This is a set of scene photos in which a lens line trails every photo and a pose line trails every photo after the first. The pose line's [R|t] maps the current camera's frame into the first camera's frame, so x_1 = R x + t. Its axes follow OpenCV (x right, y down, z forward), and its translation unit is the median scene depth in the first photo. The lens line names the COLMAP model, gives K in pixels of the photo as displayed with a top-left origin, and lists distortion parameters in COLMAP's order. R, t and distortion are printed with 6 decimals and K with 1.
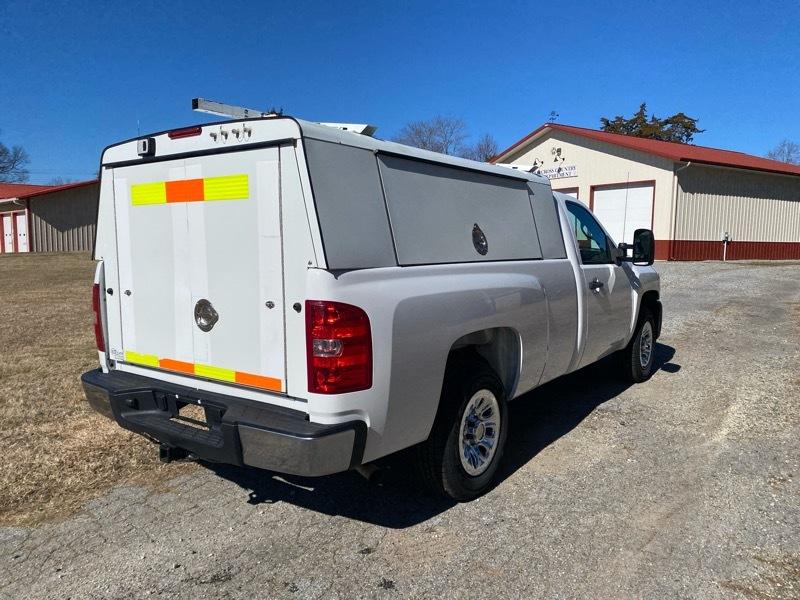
lens RADIAL K [[608.3, 0, 401.1], [0, 608.3, 300.8], [0, 0, 1]] dist [0.034329, -0.029040]
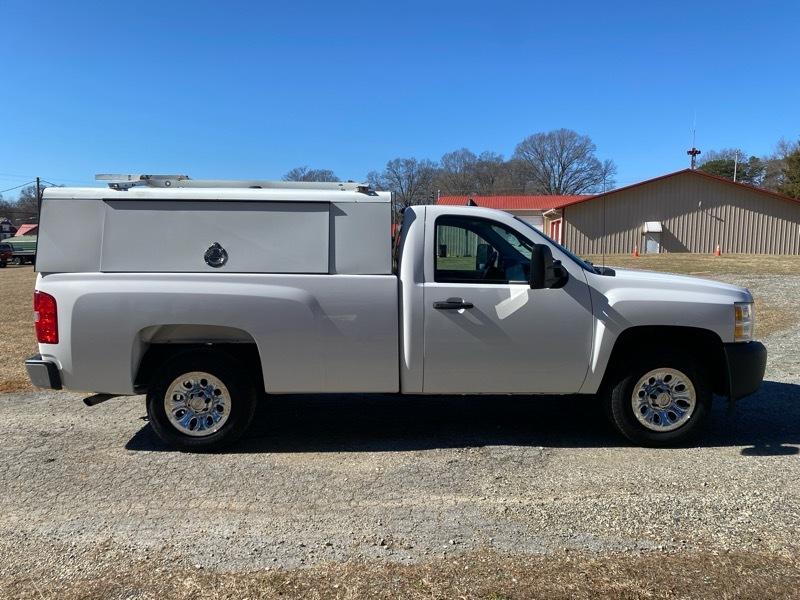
lens RADIAL K [[608.3, 0, 393.5], [0, 608.3, 297.0], [0, 0, 1]] dist [0.034329, -0.029040]
pose [[0.606642, 0.072264, -0.791684, 1.352666], [-0.080330, 0.996335, 0.029391, -0.080094], [0.790907, 0.045766, 0.610223, 0.508124]]
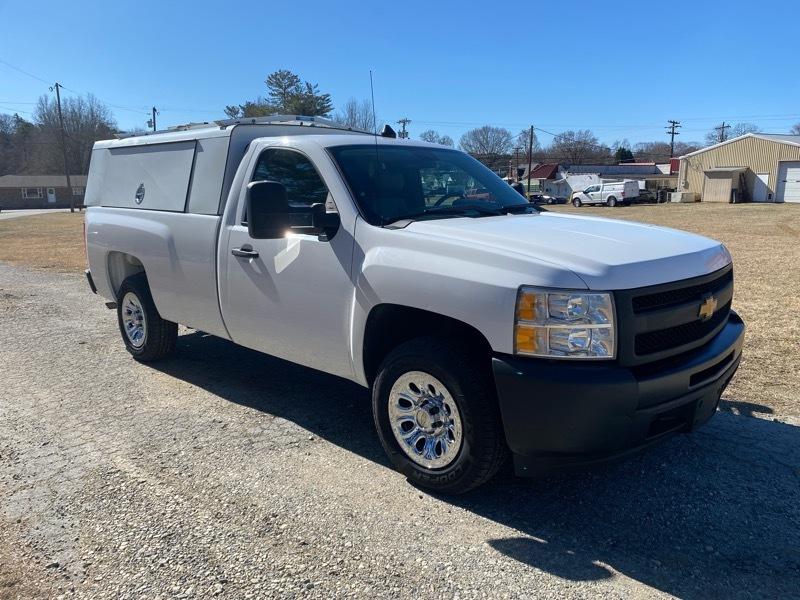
lens RADIAL K [[608.3, 0, 402.7], [0, 608.3, 302.0], [0, 0, 1]] dist [0.034329, -0.029040]
pose [[-0.141256, 0.187777, -0.972001, 1.489804], [-0.094438, 0.974813, 0.202044, -0.199868], [0.985458, 0.120334, -0.119965, 1.798005]]
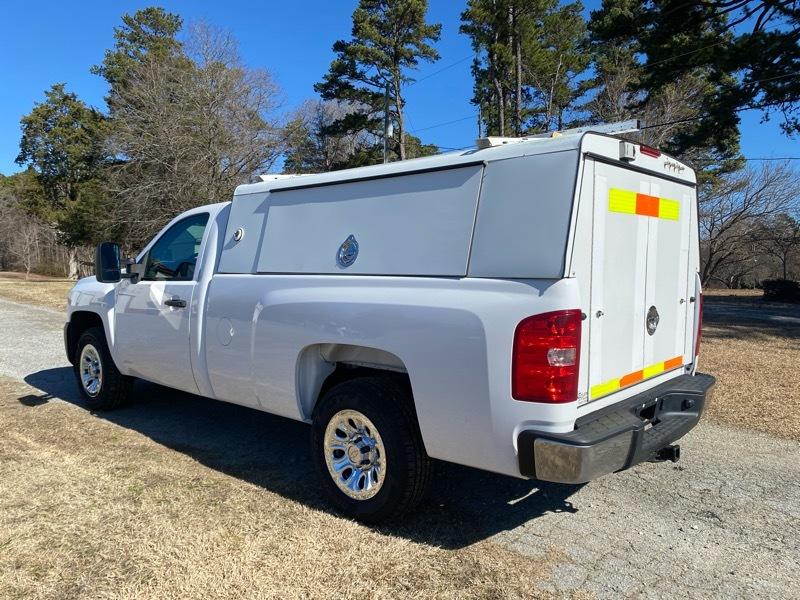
lens RADIAL K [[608.3, 0, 401.4], [0, 608.3, 305.1], [0, 0, 1]] dist [0.034329, -0.029040]
pose [[0.105996, -0.069623, 0.991926, -1.211764], [0.095996, 0.993603, 0.059483, -0.094019], [-0.989722, 0.088916, 0.112002, 1.096530]]
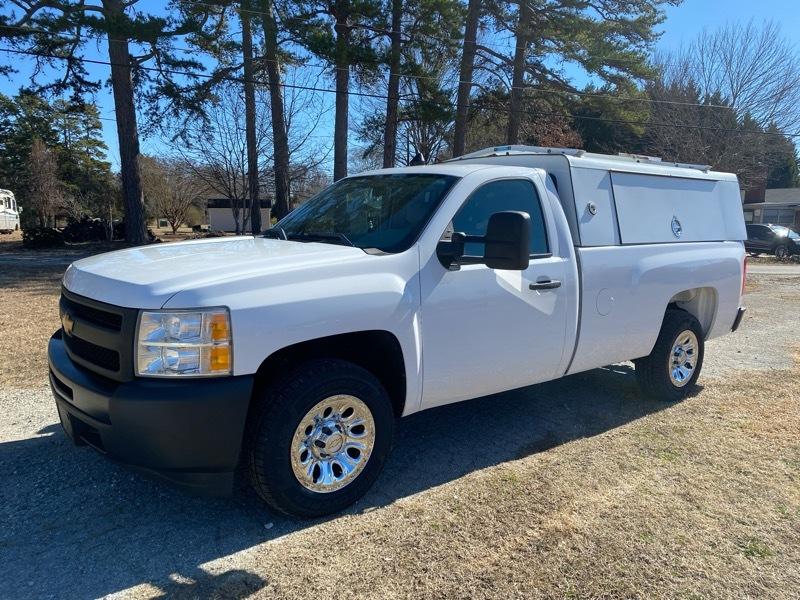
lens RADIAL K [[608.3, 0, 398.9], [0, 608.3, 302.1], [0, 0, 1]] dist [0.034329, -0.029040]
pose [[-0.962829, -0.060172, 0.263324, -0.050205], [0.005266, 0.970504, 0.241027, -0.299899], [-0.270060, 0.233454, -0.934113, 2.782208]]
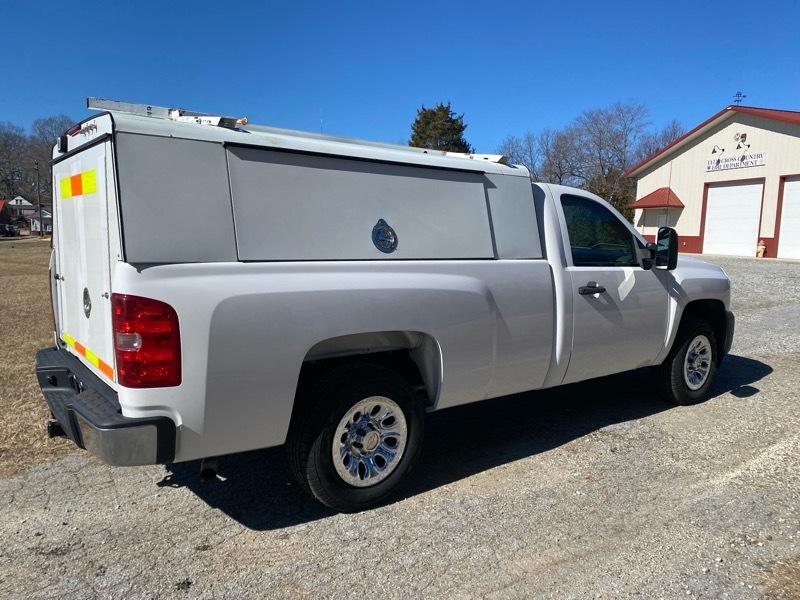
lens RADIAL K [[608.3, 0, 407.5], [0, 608.3, 298.7], [0, 0, 1]] dist [0.034329, -0.029040]
pose [[0.960851, 0.047068, -0.273038, 0.416711], [-0.044801, 0.998890, 0.014536, -0.019702], [0.273419, -0.001734, 0.961893, 0.109409]]
